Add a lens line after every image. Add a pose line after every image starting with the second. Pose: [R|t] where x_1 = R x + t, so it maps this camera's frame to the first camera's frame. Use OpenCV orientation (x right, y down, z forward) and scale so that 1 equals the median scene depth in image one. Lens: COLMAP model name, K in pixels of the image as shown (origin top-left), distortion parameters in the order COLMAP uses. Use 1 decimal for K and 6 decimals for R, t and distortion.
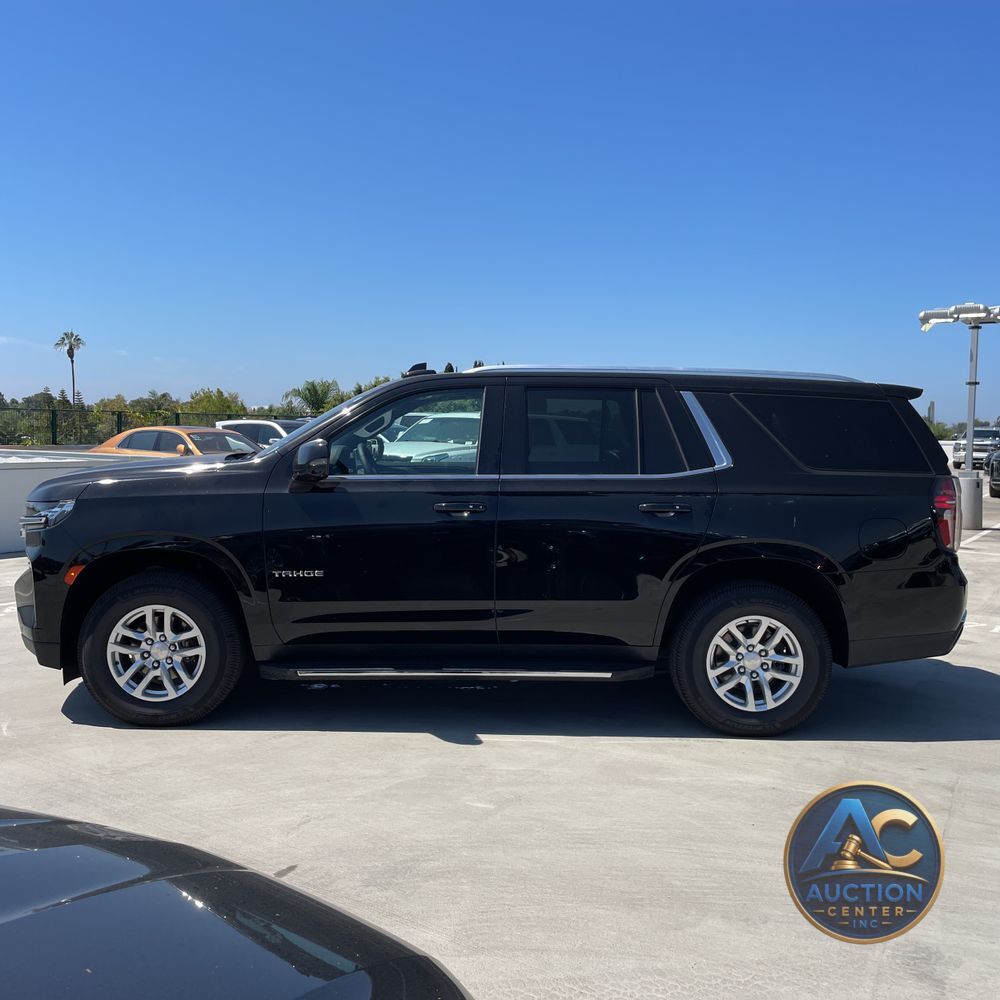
lens RADIAL K [[1066.7, 0, 500.0], [0, 1066.7, 500.0], [0, 0, 1]] dist [0.048216, -0.033275]
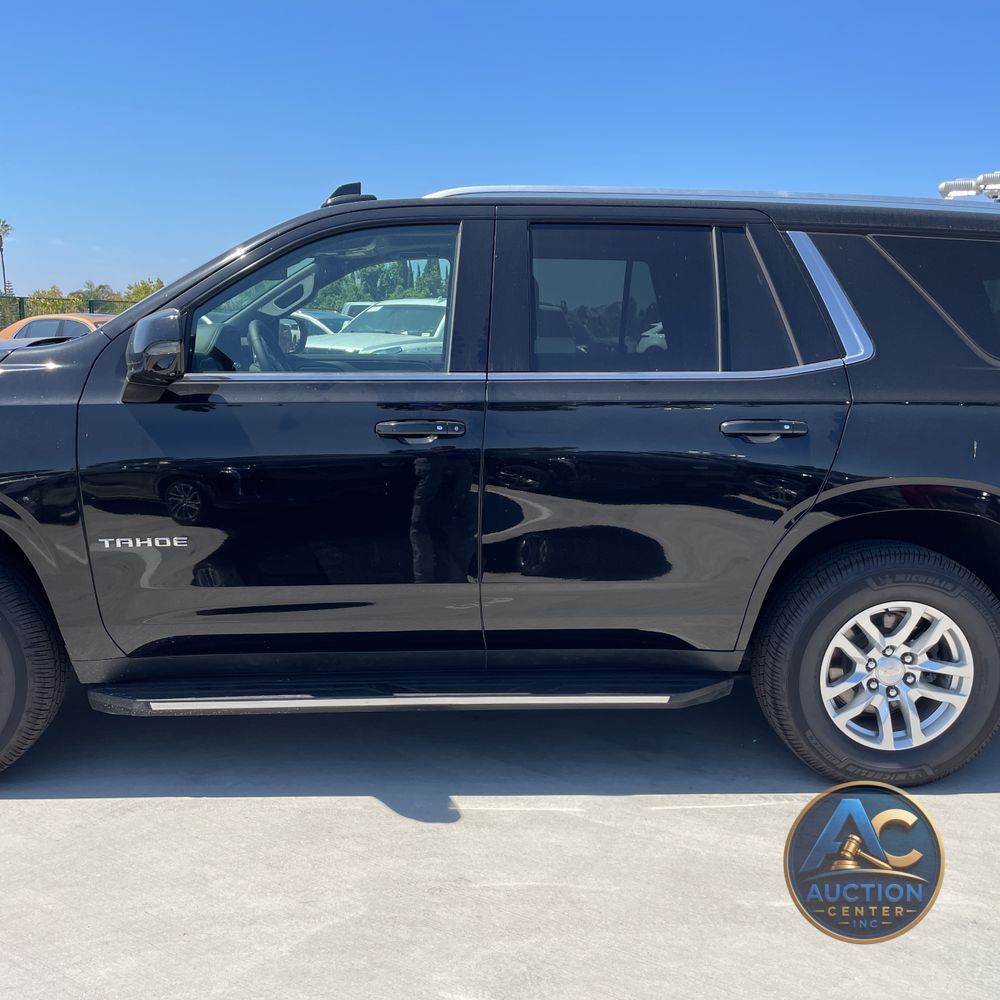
lens RADIAL K [[1066.7, 0, 500.0], [0, 1066.7, 500.0], [0, 0, 1]] dist [0.048216, -0.033275]
pose [[0.999124, -0.005873, 0.041442, -0.017899], [0.001867, 0.995376, 0.096037, -0.009875], [-0.041815, -0.095876, 0.994515, 0.399321]]
